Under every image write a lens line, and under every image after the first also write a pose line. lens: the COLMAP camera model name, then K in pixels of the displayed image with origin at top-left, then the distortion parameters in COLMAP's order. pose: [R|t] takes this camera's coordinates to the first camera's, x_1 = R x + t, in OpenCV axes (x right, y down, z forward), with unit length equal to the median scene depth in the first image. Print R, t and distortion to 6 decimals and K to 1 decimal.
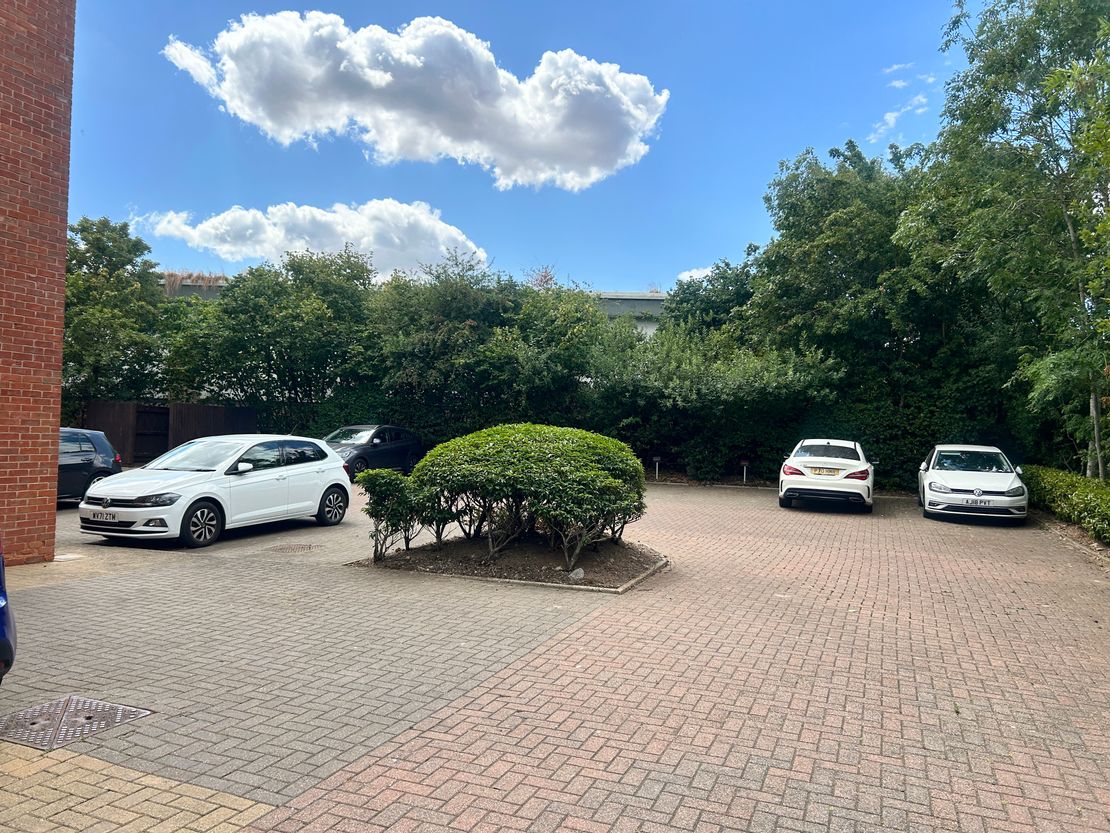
lens RADIAL K [[836.4, 0, 553.6], [0, 836.4, 416.2], [0, 0, 1]] dist [0.037923, -0.038125]
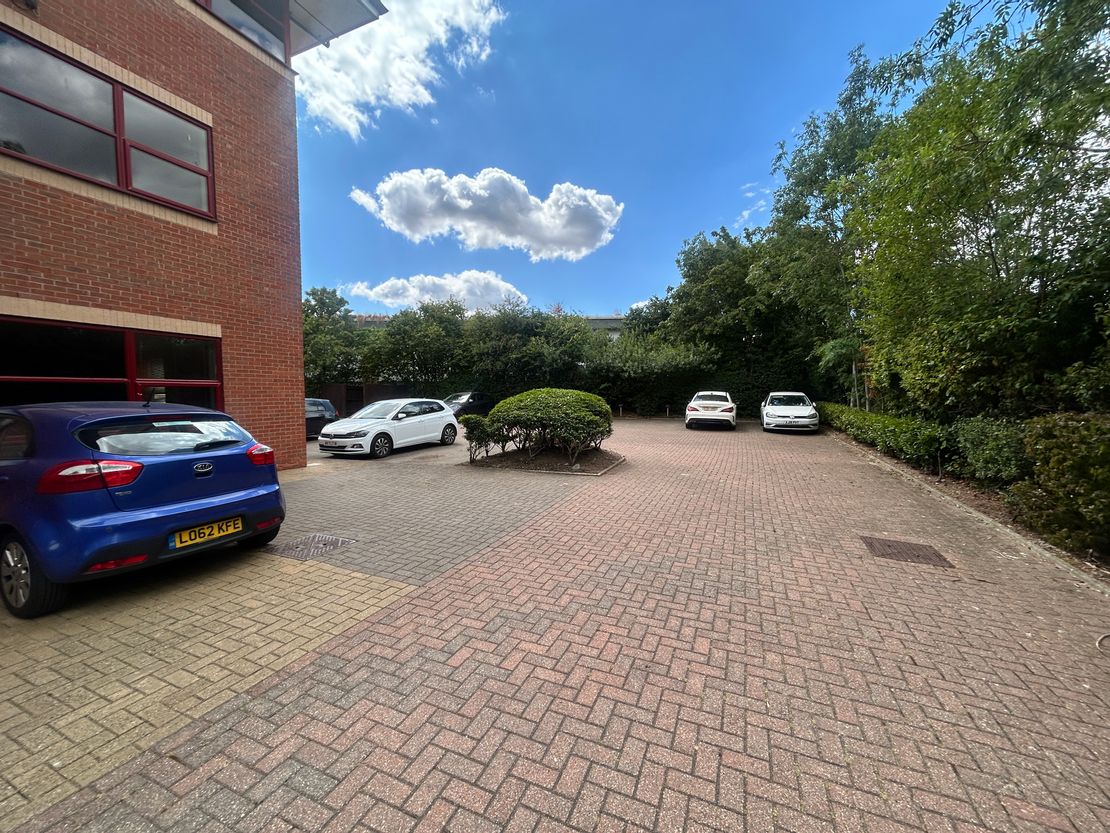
lens RADIAL K [[446.2, 0, 554.0], [0, 446.2, 416.6], [0, 0, 1]] dist [-0.008672, 0.000316]
pose [[0.999039, -0.031954, -0.030011, 0.006274], [0.034022, 0.996888, 0.071111, 0.001475], [0.027645, -0.072064, 0.997017, 0.001013]]
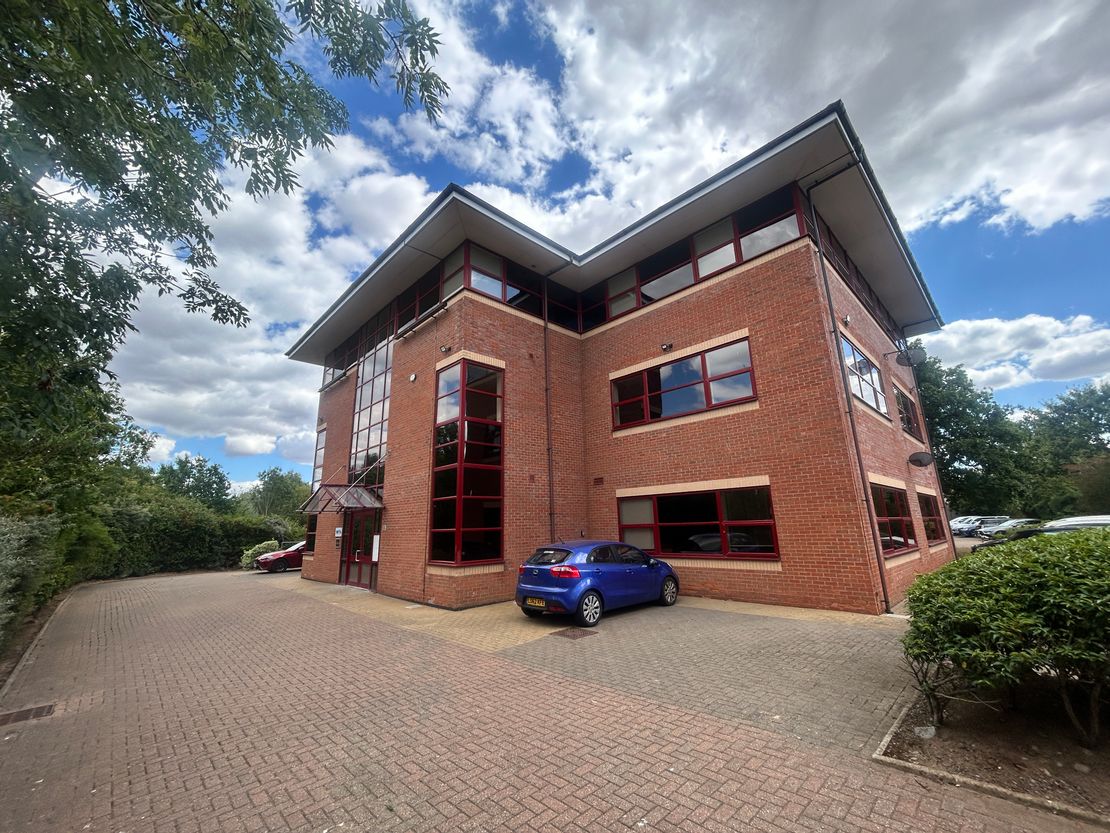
lens RADIAL K [[446.2, 0, 556.5], [0, 446.2, 409.8], [0, 0, 1]] dist [-0.008672, 0.000316]
pose [[-0.419803, -0.244749, -0.873993, 0.335355], [0.036084, 0.957693, -0.285521, 0.003844], [0.906898, -0.151400, -0.393211, 0.490742]]
